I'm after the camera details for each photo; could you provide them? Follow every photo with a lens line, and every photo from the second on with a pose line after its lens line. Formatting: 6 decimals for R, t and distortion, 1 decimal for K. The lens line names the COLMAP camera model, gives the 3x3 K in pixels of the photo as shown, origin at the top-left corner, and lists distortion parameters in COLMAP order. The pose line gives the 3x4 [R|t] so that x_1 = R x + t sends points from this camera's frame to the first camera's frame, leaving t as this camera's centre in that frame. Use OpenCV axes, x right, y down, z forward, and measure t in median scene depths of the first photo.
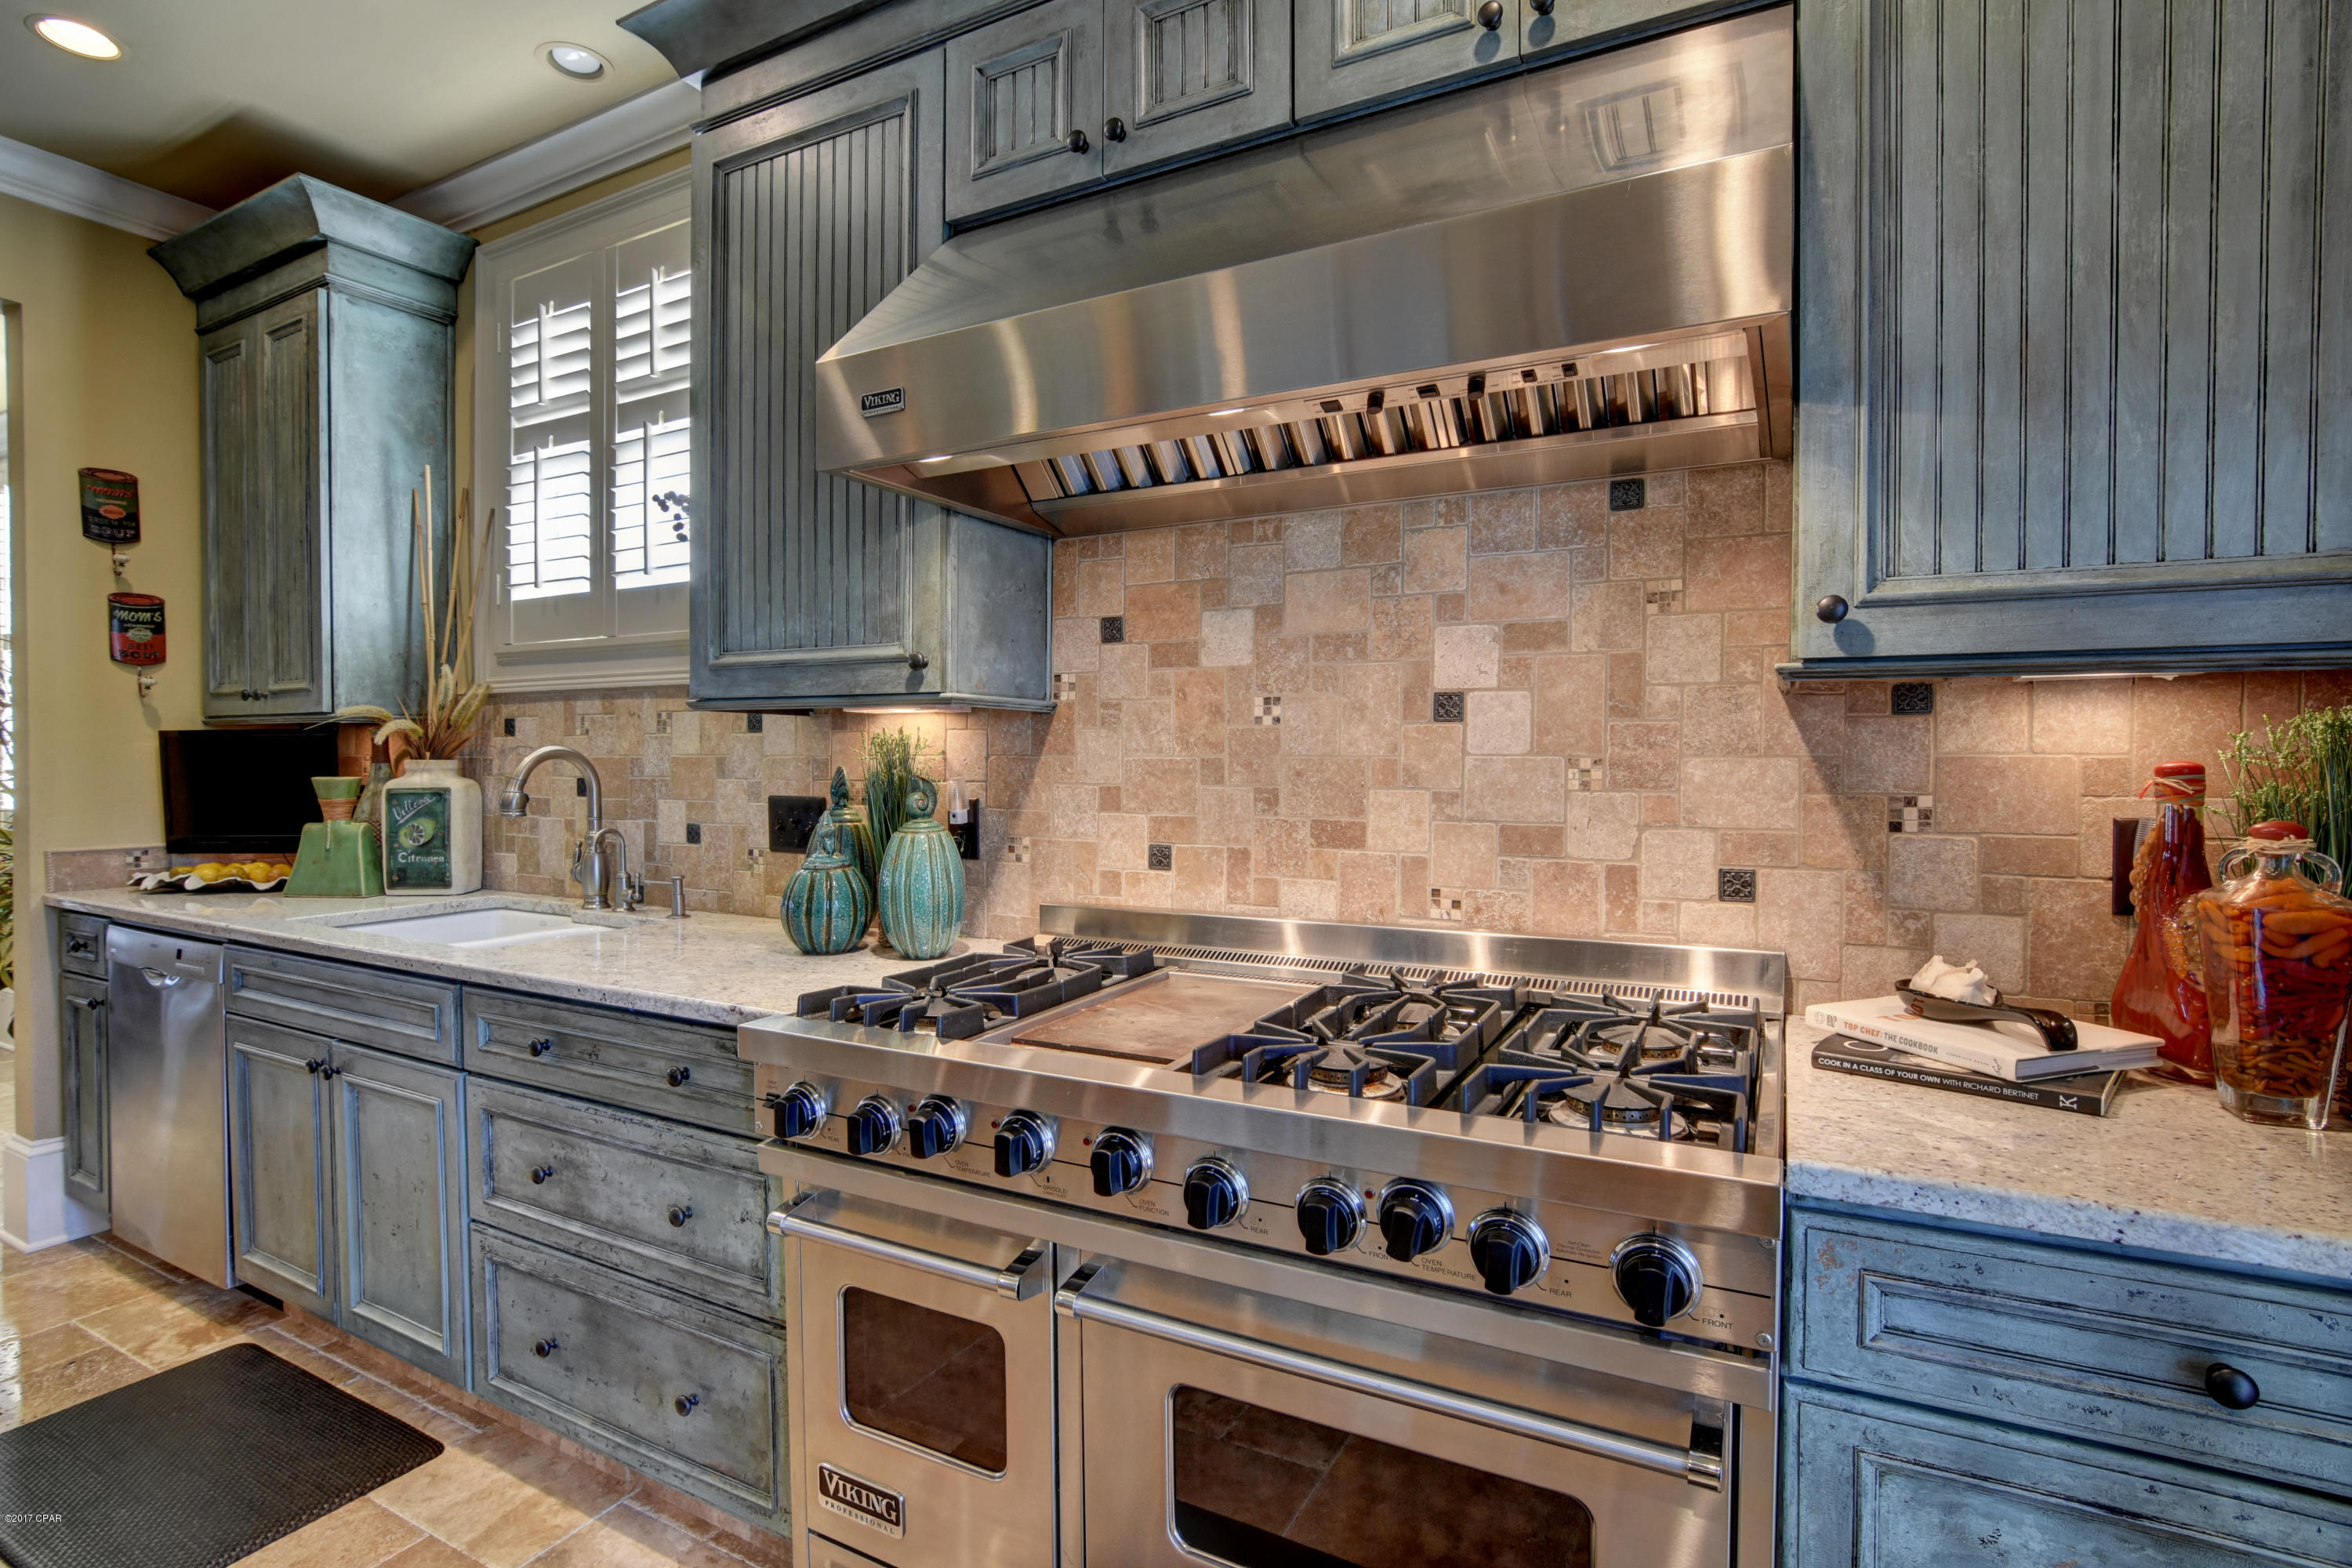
lens RADIAL K [[1141.9, 0, 1237.5], [0, 1141.9, 800.9], [0, 0, 1]] dist [-0.029462, 0.009404]
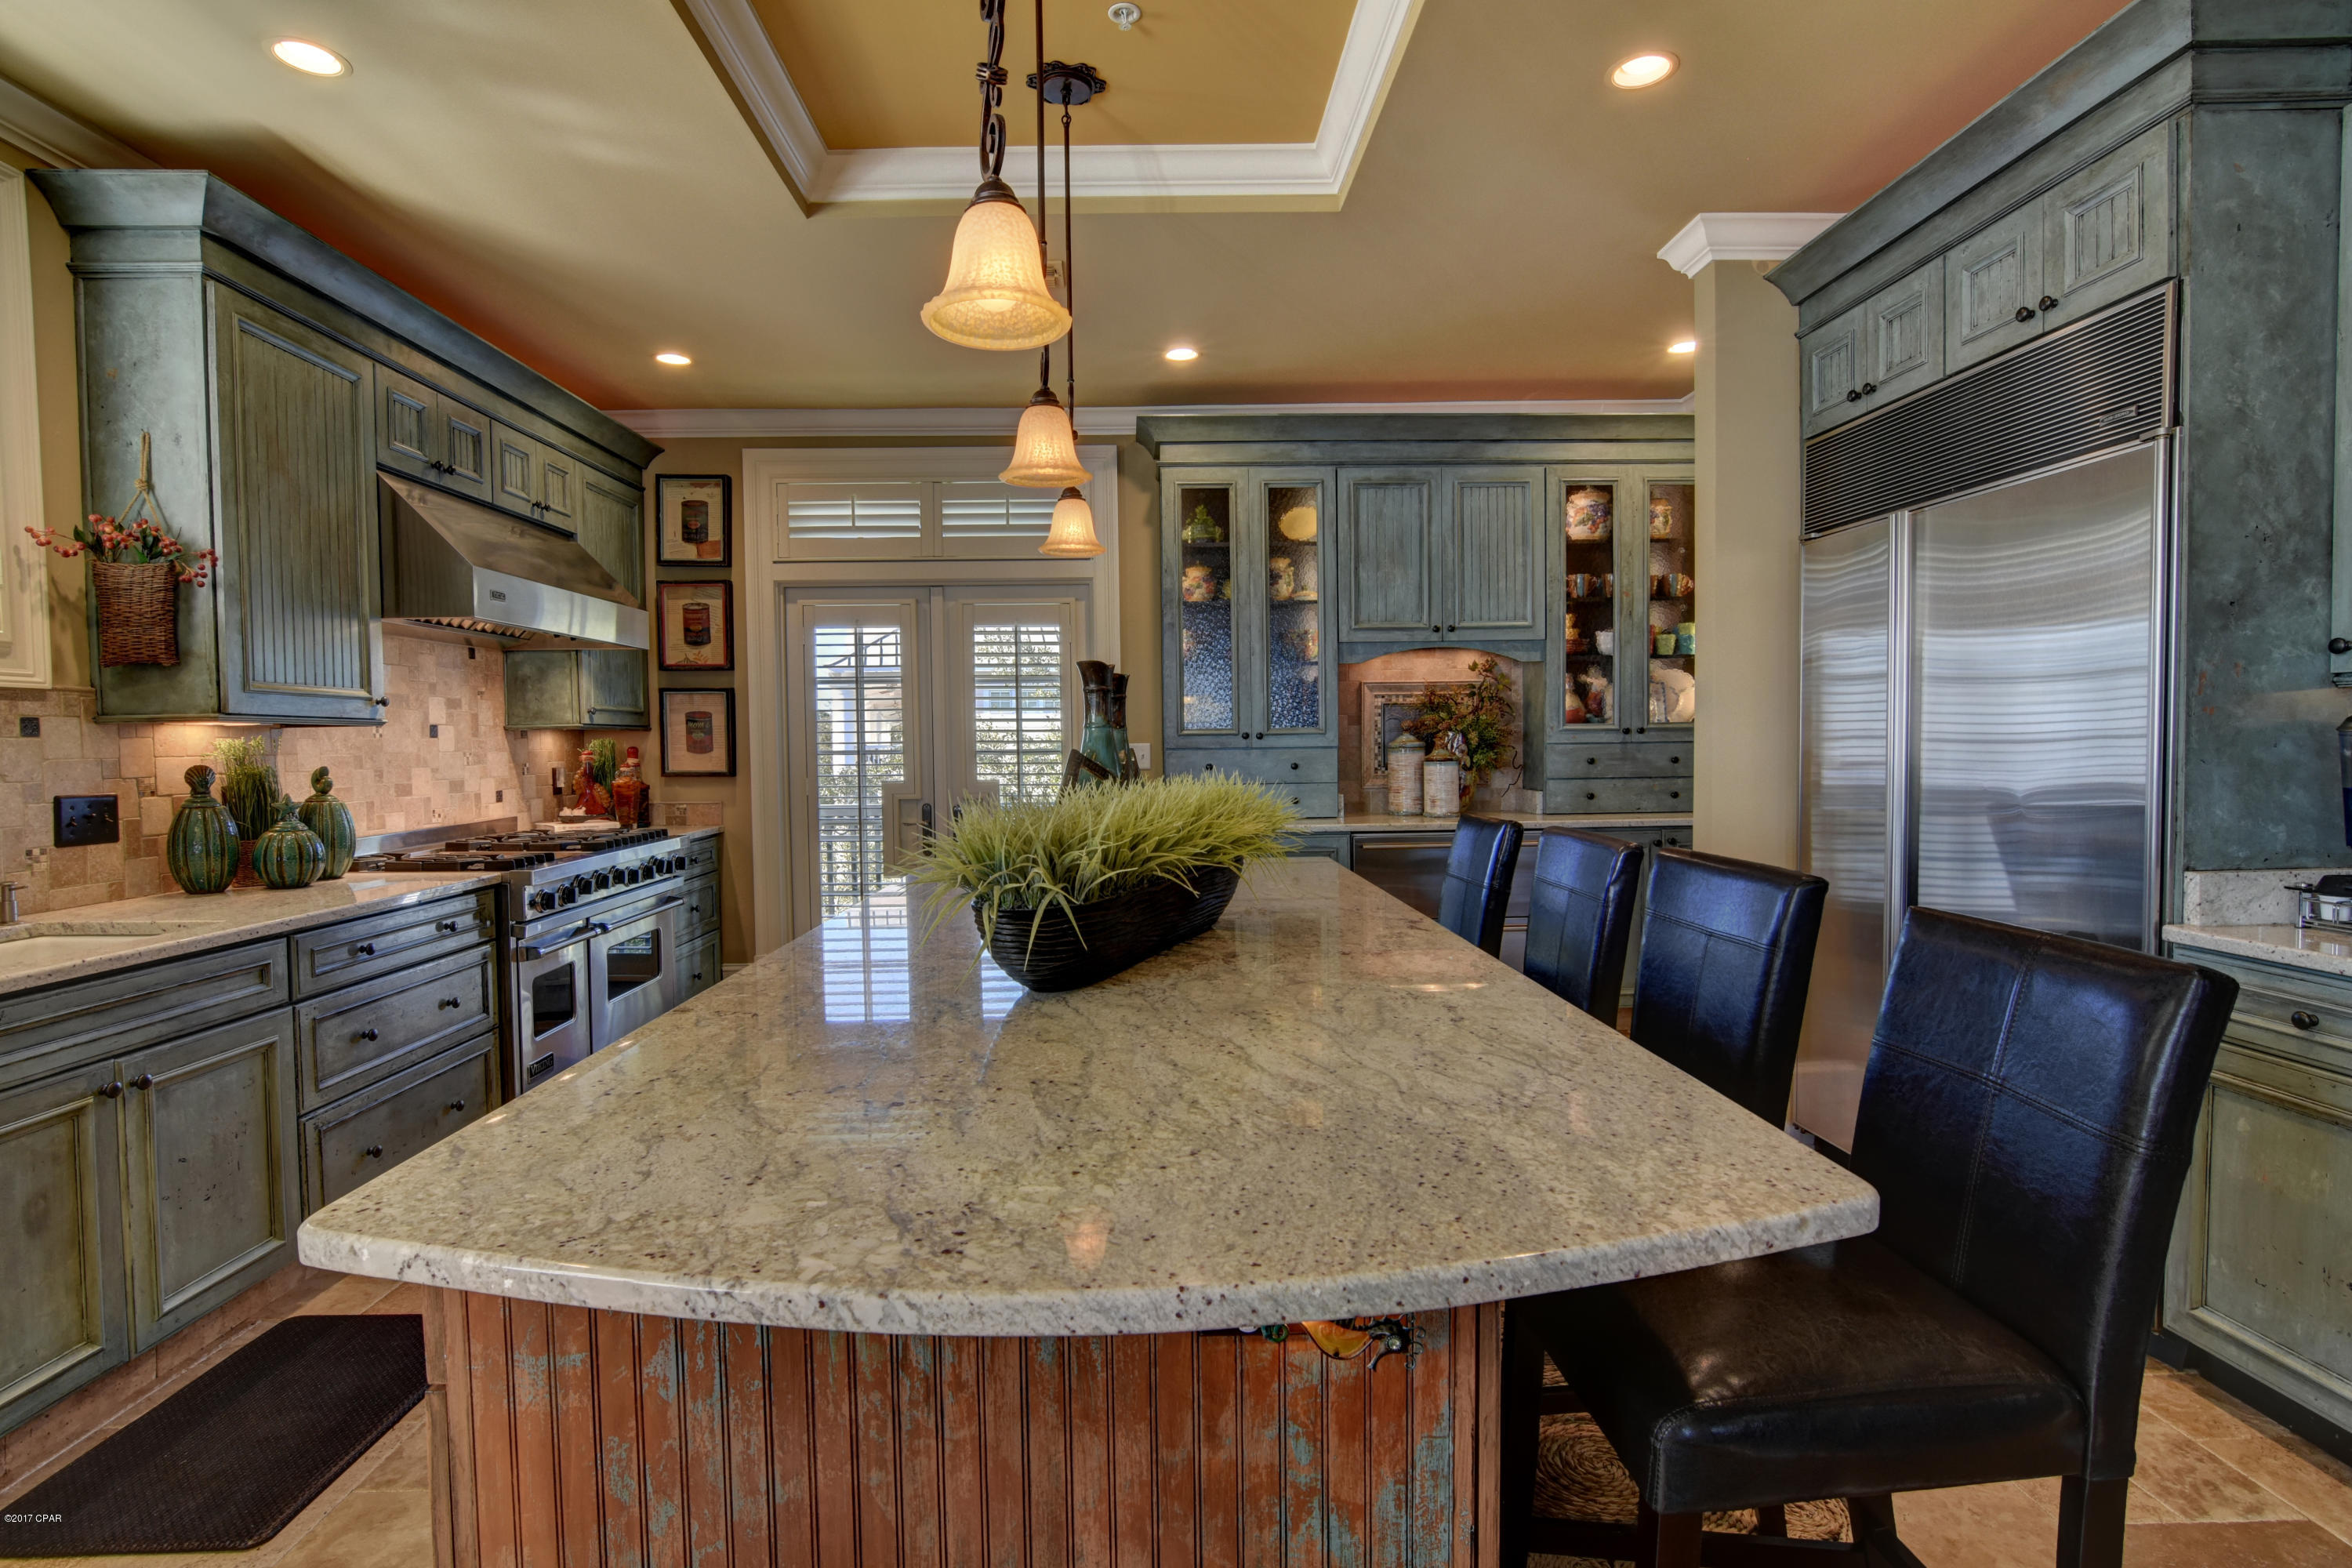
lens RADIAL K [[1141.9, 0, 1144.8], [0, 1141.9, 783.7], [0, 0, 1]] dist [-0.029462, 0.009404]
pose [[-0.478373, -0.029866, 0.877648, -1.816228], [0.039717, 0.997663, 0.055599, -0.033501], [-0.877258, 0.061454, -0.476069, 0.593750]]
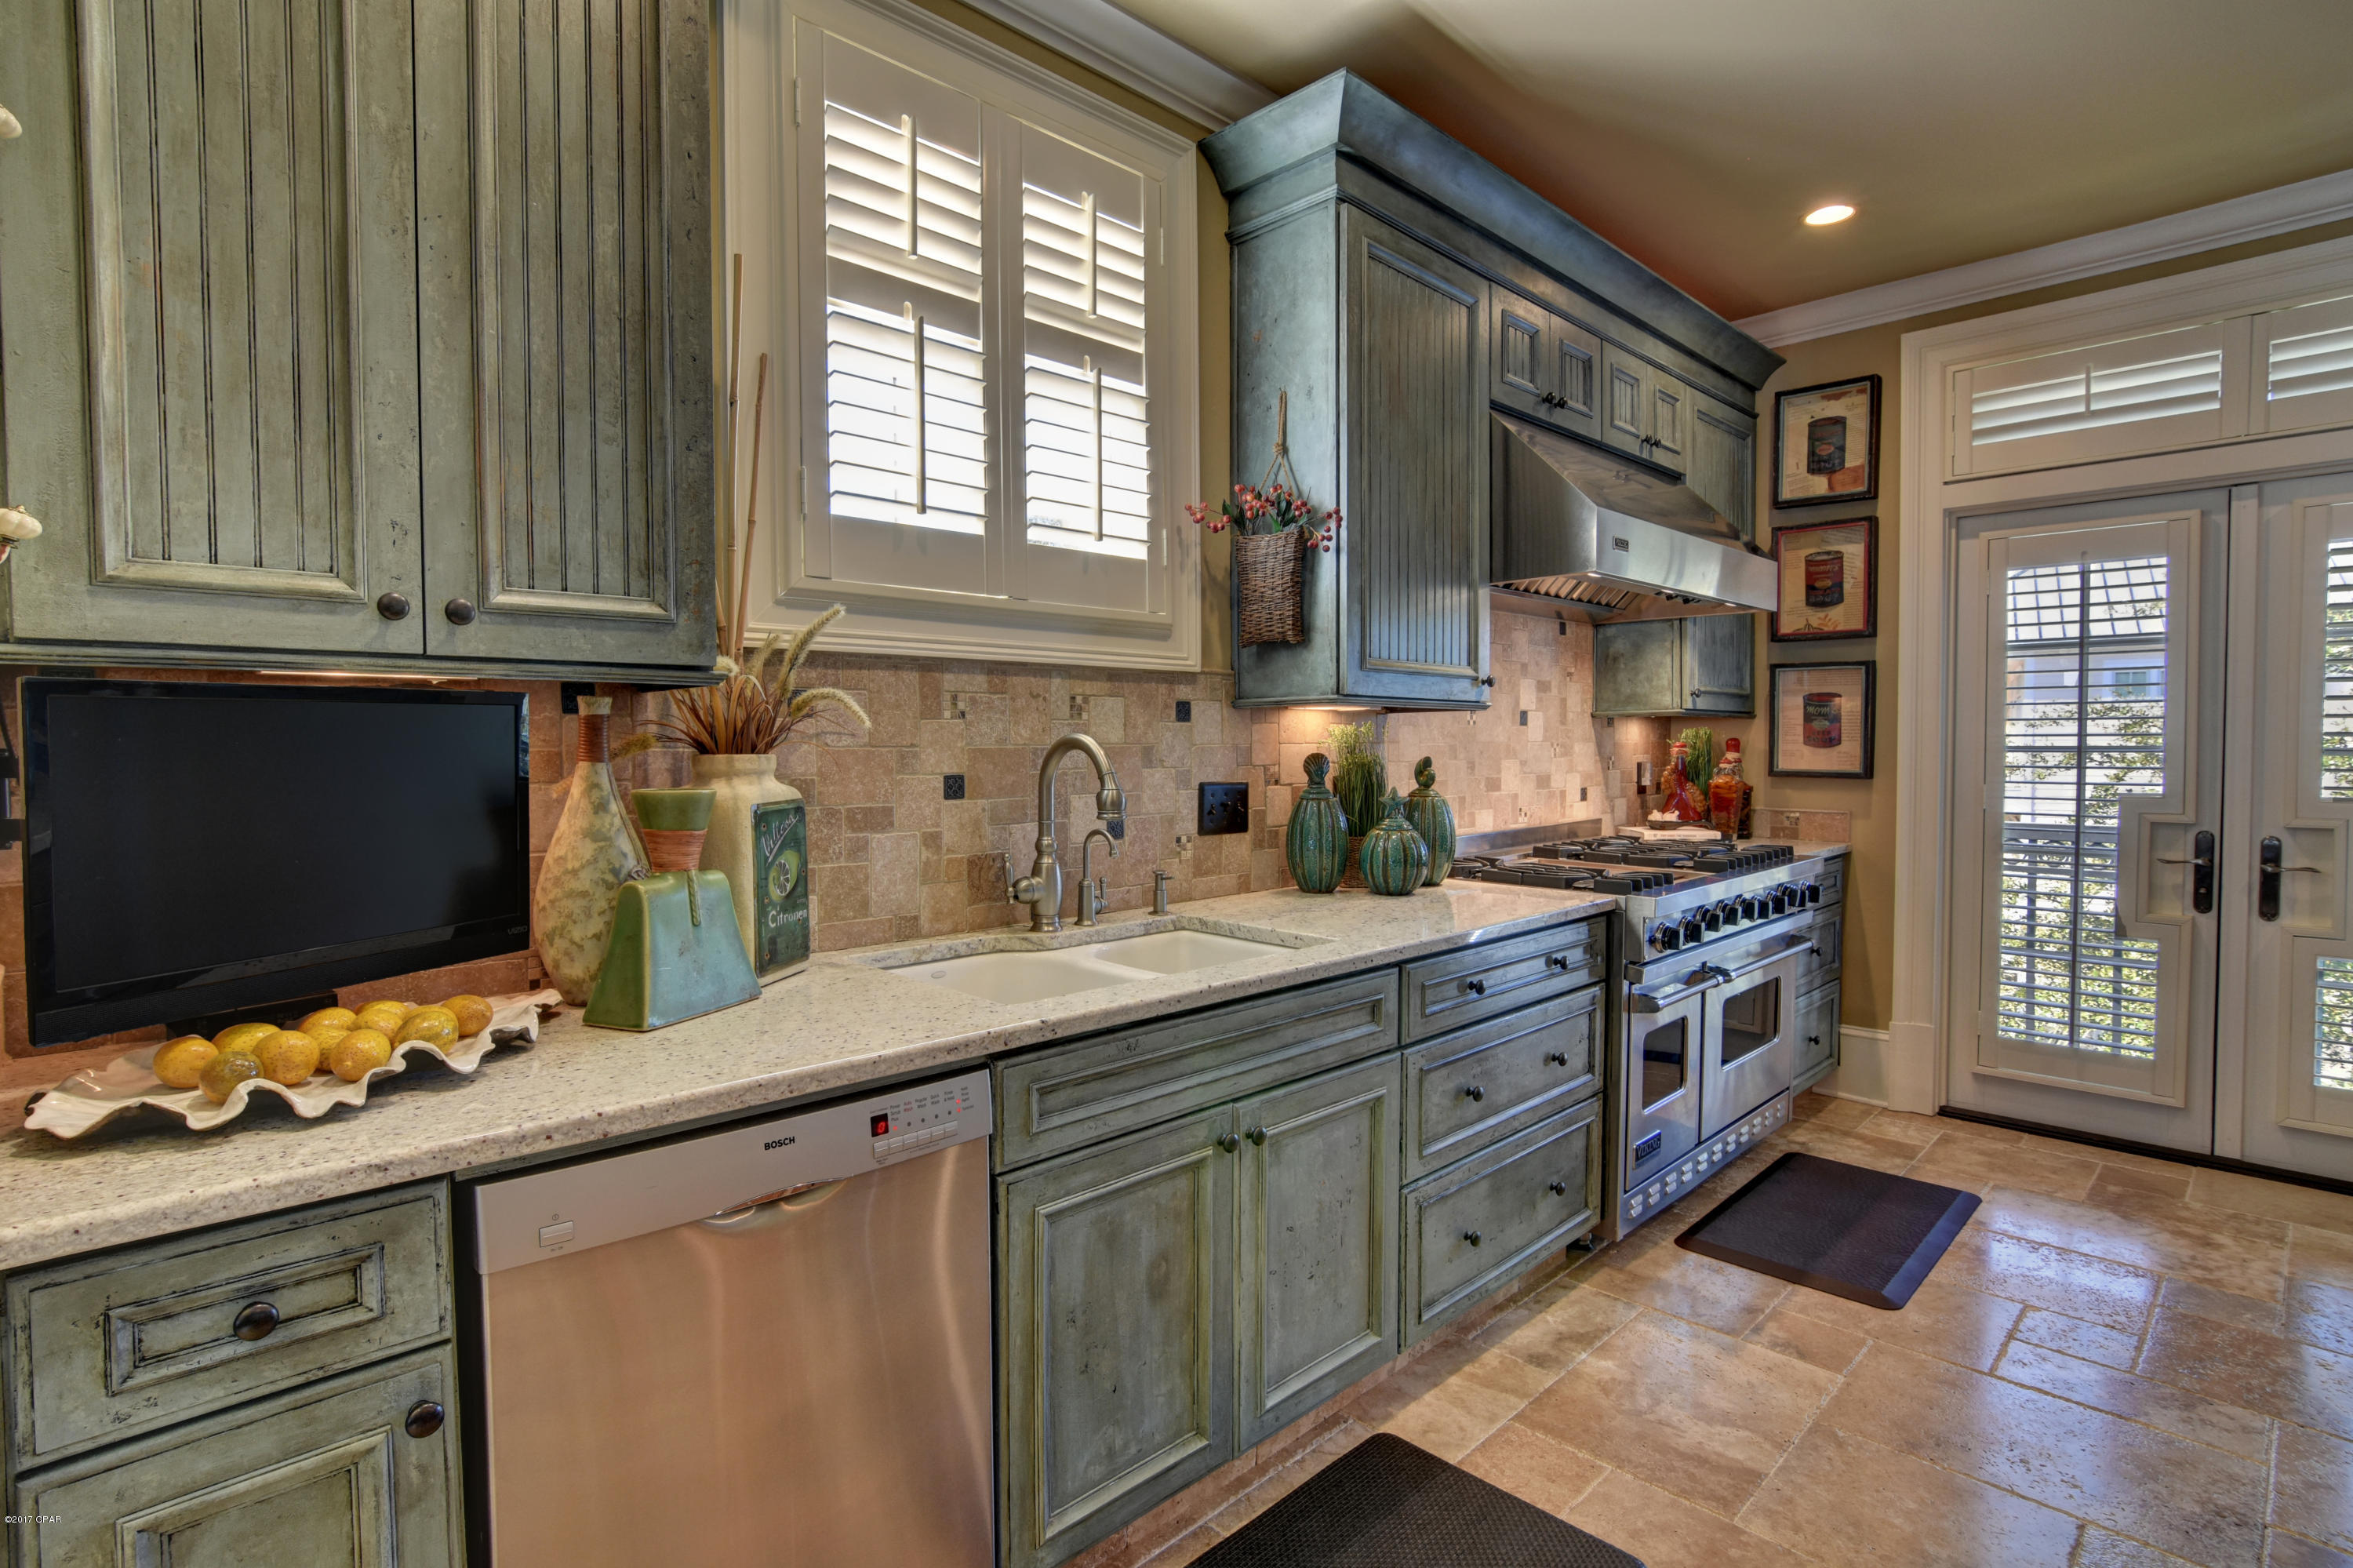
lens RADIAL K [[1142.4, 0, 1169.6], [0, 1142.4, 781.1], [0, 0, 1]] dist [-0.029462, 0.009404]
pose [[0.309722, -0.037684, 0.950080, -1.398629], [0.036937, 0.998937, 0.027580, -0.035606], [-0.950109, 0.026551, 0.310785, 0.694699]]
